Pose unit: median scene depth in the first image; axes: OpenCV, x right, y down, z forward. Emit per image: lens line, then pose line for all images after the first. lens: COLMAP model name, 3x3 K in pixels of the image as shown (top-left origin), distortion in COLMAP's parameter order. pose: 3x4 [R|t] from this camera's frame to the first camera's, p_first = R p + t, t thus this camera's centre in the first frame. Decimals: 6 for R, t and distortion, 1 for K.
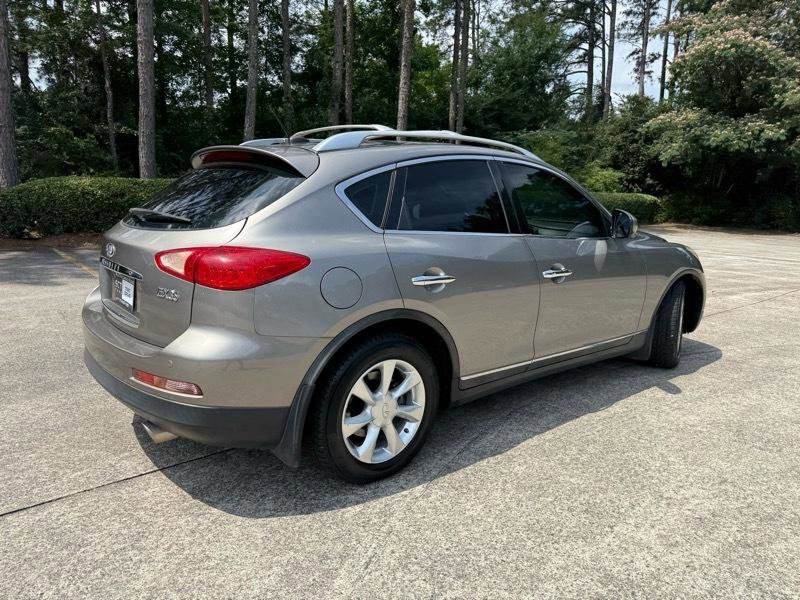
lens RADIAL K [[570.7, 0, 404.2], [0, 570.7, 297.6], [0, 0, 1]] dist [0.016324, -0.020883]
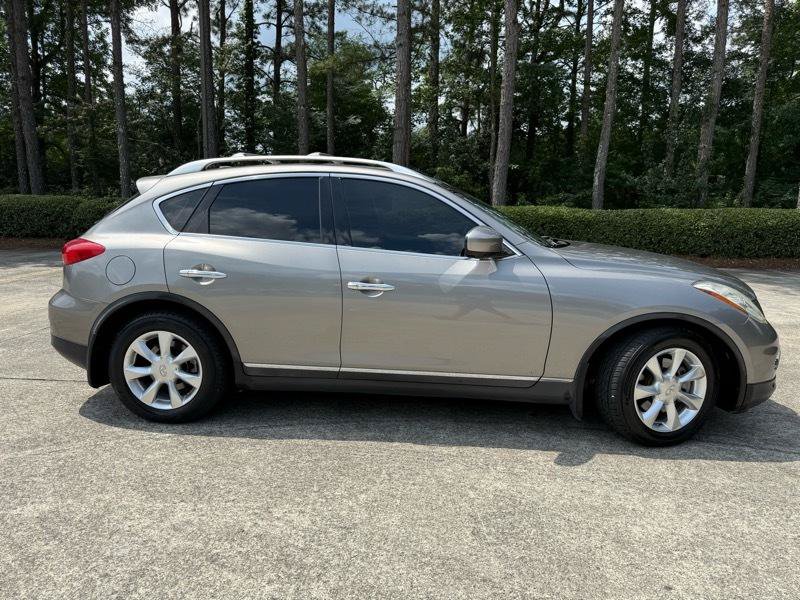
lens RADIAL K [[570.7, 0, 401.4], [0, 570.7, 296.2], [0, 0, 1]] dist [0.016324, -0.020883]
pose [[0.703533, 0.095120, -0.704268, 1.195205], [-0.131144, 0.991359, 0.002888, -0.042878], [0.698457, 0.090329, 0.709929, 0.406484]]
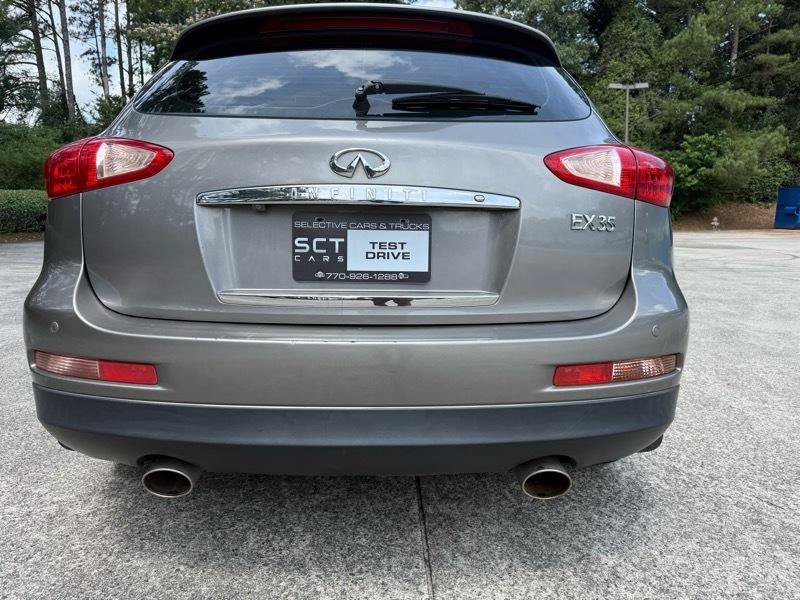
lens RADIAL K [[570.7, 0, 397.3], [0, 570.7, 292.8], [0, 0, 1]] dist [0.016324, -0.020883]
pose [[0.623482, -0.133189, 0.770410, -0.812396], [0.155990, 0.986762, 0.044352, 0.005546], [-0.766118, 0.092524, 0.636005, 0.643565]]
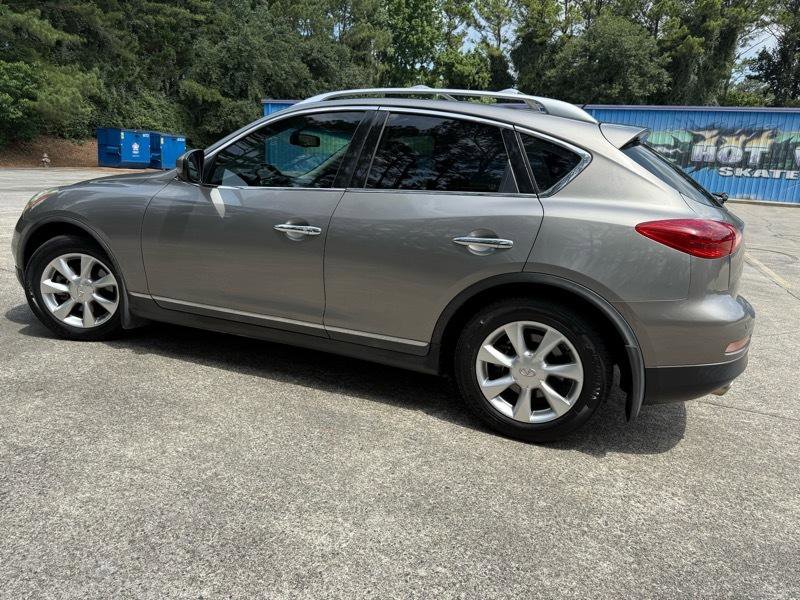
lens RADIAL K [[570.7, 0, 406.2], [0, 570.7, 289.2], [0, 0, 1]] dist [0.016324, -0.020883]
pose [[-0.478785, -0.240723, 0.844285, -1.125328], [0.084788, 0.944501, 0.317379, -0.375318], [-0.873828, 0.223542, -0.431802, 1.989603]]
